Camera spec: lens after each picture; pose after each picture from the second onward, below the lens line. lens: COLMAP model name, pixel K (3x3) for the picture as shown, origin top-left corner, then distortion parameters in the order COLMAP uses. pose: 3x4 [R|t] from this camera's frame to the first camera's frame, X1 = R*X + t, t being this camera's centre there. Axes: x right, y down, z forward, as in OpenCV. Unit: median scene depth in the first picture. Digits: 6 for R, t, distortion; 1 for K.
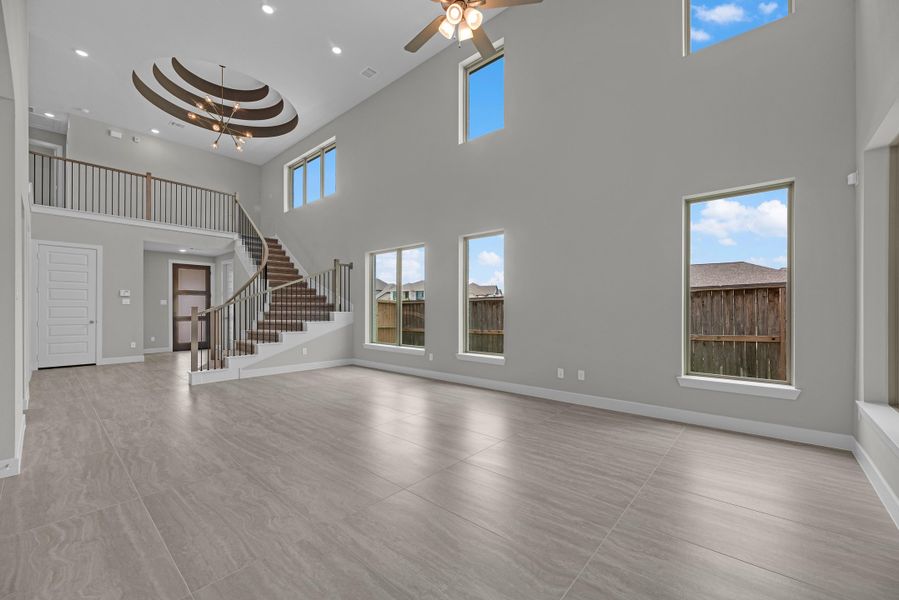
lens RADIAL K [[362.4, 0, 452.5], [0, 362.4, 307.3], [0, 0, 1]] dist [0.001490, -0.000029]
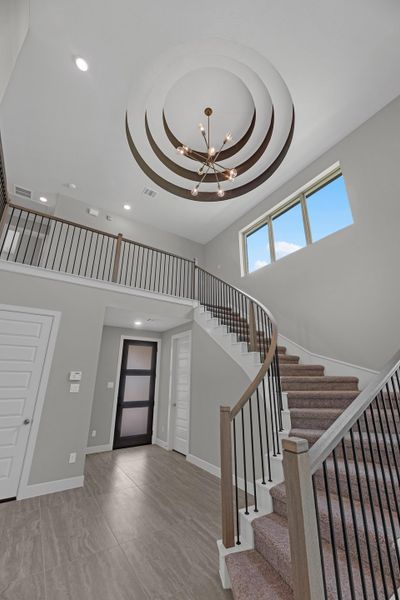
lens RADIAL K [[241.9, 0, 206.1], [0, 241.9, 300.7], [0, 0, 1]] dist [0.001490, -0.000029]
pose [[0.969409, -0.073934, -0.234051, -0.439122], [-0.001616, 0.951613, -0.307294, -0.028018], [0.245445, 0.298272, 0.922383, 0.479379]]
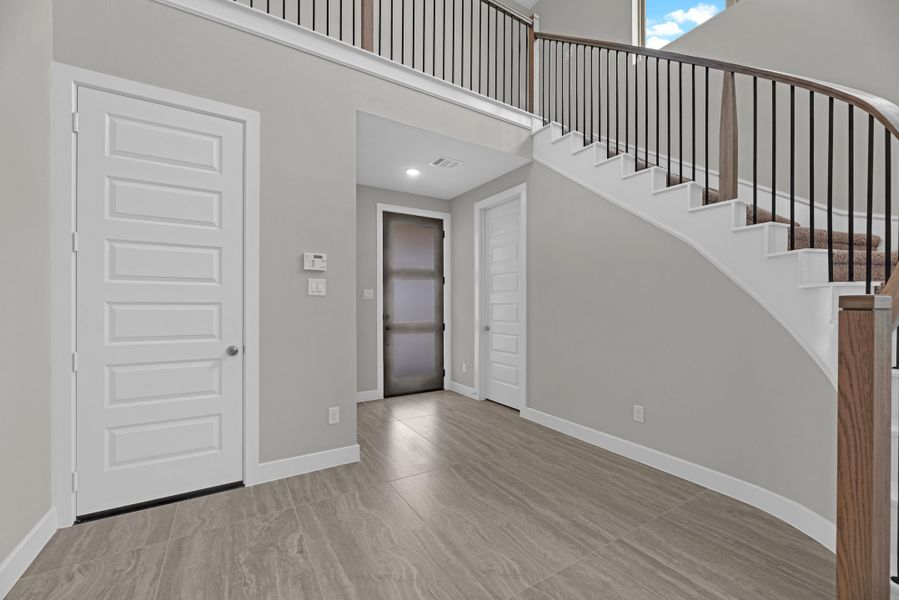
lens RADIAL K [[362.4, 0, 452.5], [0, 362.4, 307.3], [0, 0, 1]] dist [0.001490, -0.000029]
pose [[0.956563, 0.002216, -0.291518, -0.569547], [-0.000479, 0.999982, 0.006029, 0.000622], [0.291526, -0.005628, 0.956546, 0.597711]]
